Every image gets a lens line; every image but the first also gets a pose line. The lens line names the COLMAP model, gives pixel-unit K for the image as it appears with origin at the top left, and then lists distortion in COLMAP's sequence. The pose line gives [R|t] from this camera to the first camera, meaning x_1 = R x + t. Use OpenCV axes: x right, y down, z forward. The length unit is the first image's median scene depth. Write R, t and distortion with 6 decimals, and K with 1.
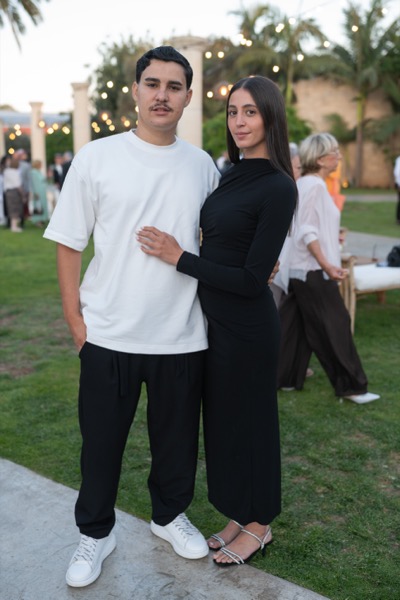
lens RADIAL K [[628.6, 0, 200.0], [0, 628.6, 300.0], [0, 0, 1]] dist [-0.047326, -0.005292]
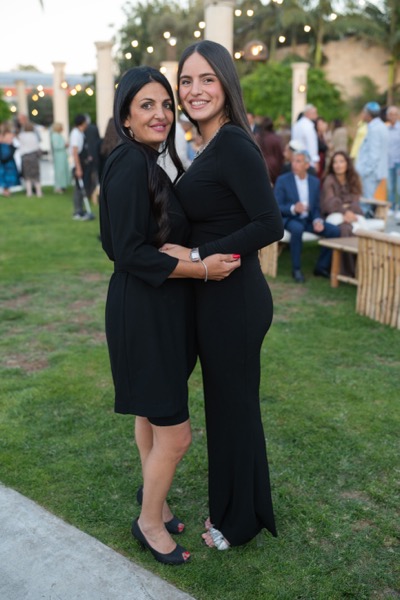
lens RADIAL K [[618.1, 0, 200.0], [0, 618.1, 300.0], [0, 0, 1]] dist [-0.048836, -0.004781]
pose [[0.999333, 0.018494, -0.031499, -0.019149], [-0.016552, 0.998011, 0.060835, -0.030810], [0.032562, -0.060273, 0.997651, 0.114834]]
